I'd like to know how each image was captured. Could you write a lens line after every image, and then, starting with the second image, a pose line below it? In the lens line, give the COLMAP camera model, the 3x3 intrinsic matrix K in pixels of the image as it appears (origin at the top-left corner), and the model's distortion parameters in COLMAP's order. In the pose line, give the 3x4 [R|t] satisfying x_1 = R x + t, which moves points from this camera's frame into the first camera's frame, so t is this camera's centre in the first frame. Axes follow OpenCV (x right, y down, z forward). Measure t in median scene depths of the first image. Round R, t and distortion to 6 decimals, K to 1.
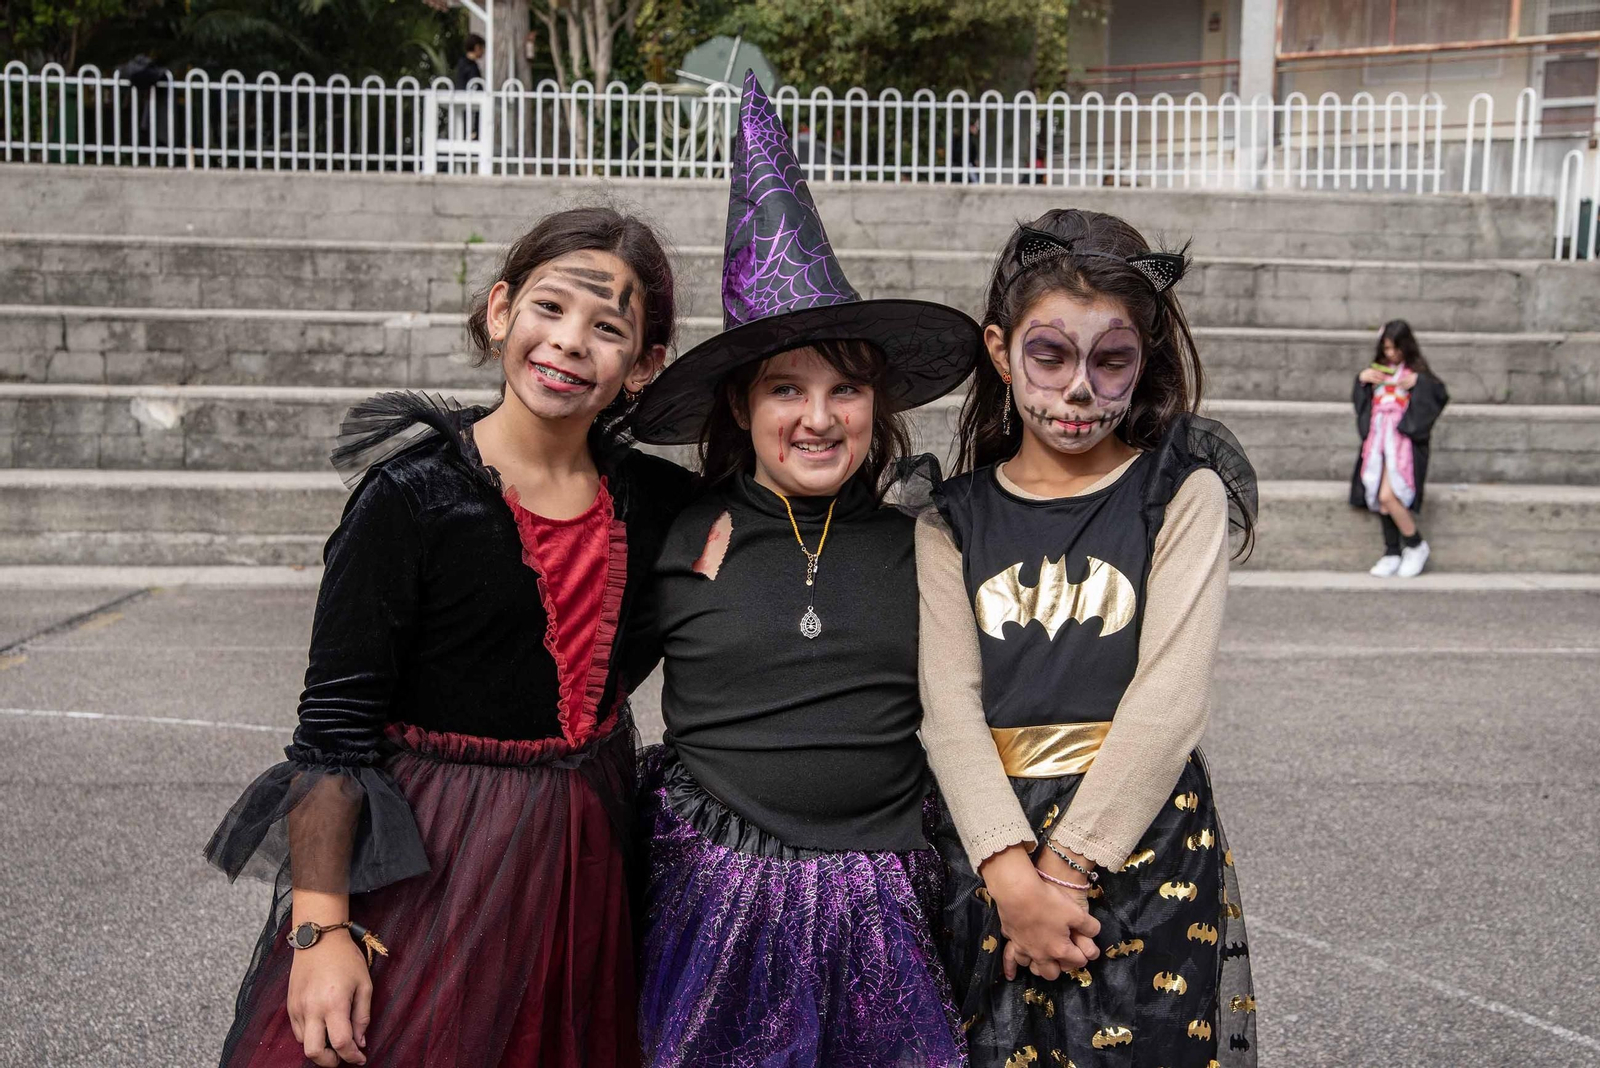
lens RADIAL K [[2069.4, 0, 800.0], [0, 2069.4, 534.0], [0, 0, 1]] dist [0.001244, 0.274886]
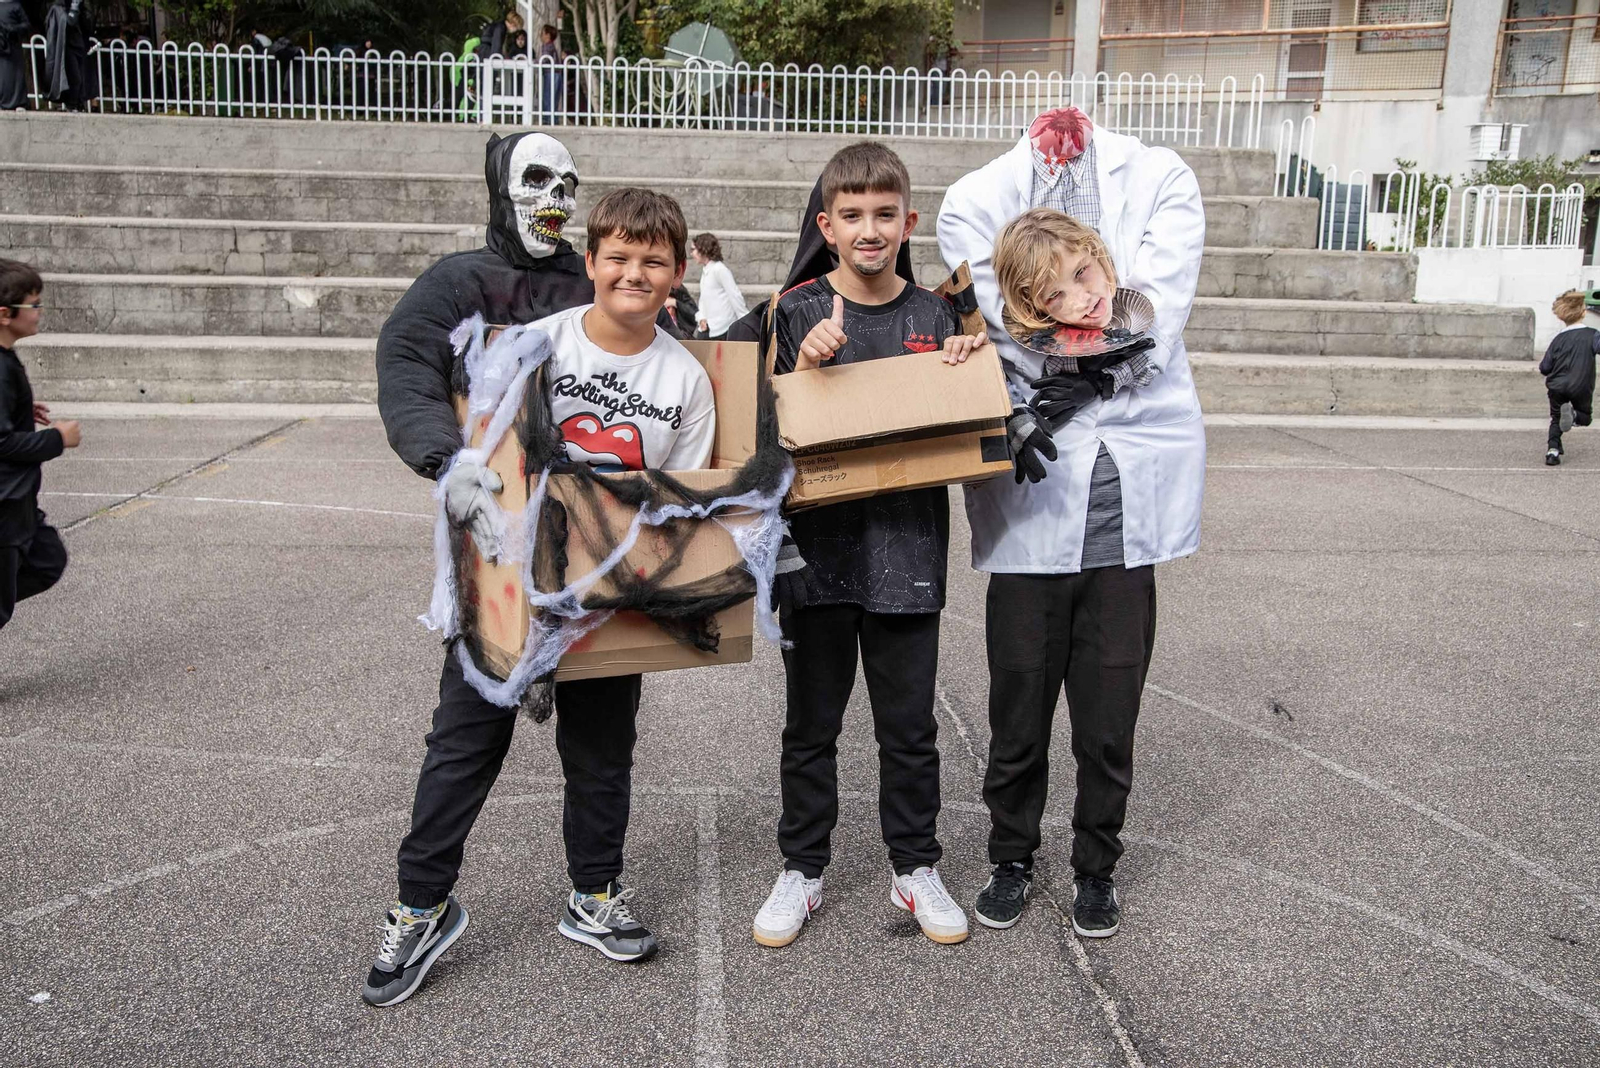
lens RADIAL K [[1546.8, 0, 800.0], [0, 1546.8, 534.0], [0, 0, 1]] dist [-0.095185, 0.204743]
pose [[0.999746, 0.004679, 0.022037, 0.012846], [-0.006911, 0.994730, 0.102295, -0.004990], [-0.021442, -0.102421, 0.994510, -0.075819]]
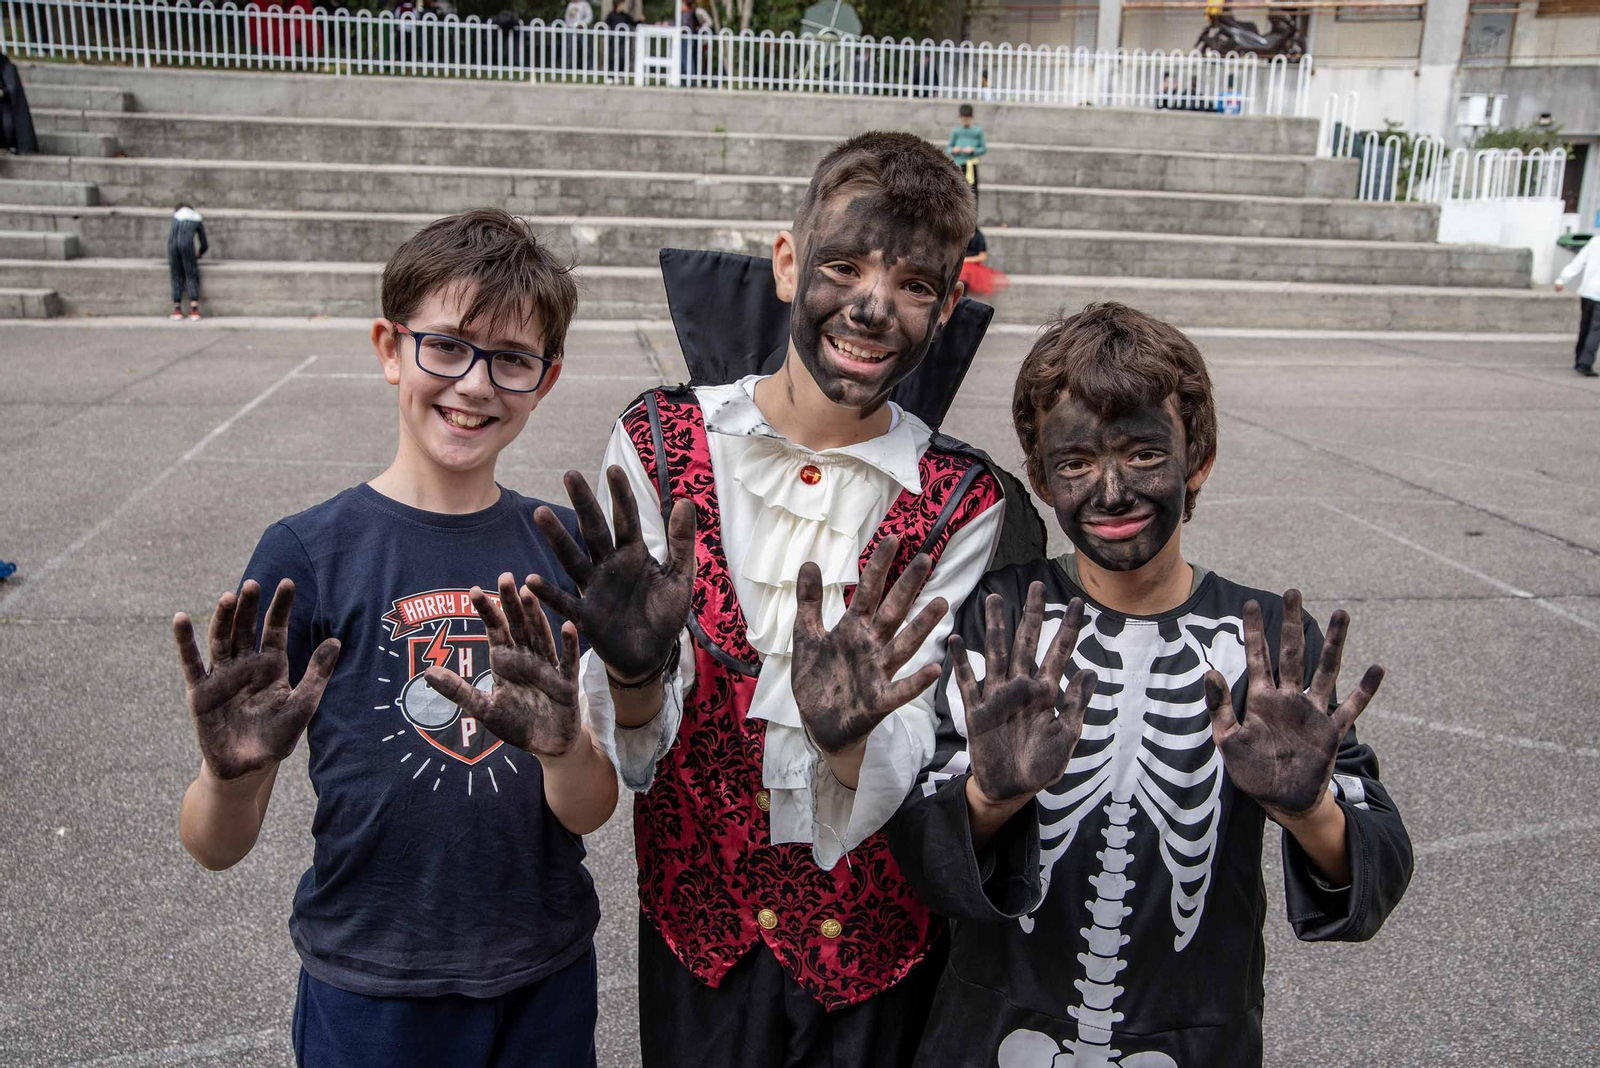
lens RADIAL K [[1546.4, 0, 791.0], [0, 1546.4, 545.8], [0, 0, 1]] dist [-0.084757, 0.207446]
pose [[0.994524, -0.007778, 0.104217, -0.243640], [-0.008682, 0.987631, 0.156557, -0.001802], [-0.104145, -0.156604, 0.982155, -0.322752]]
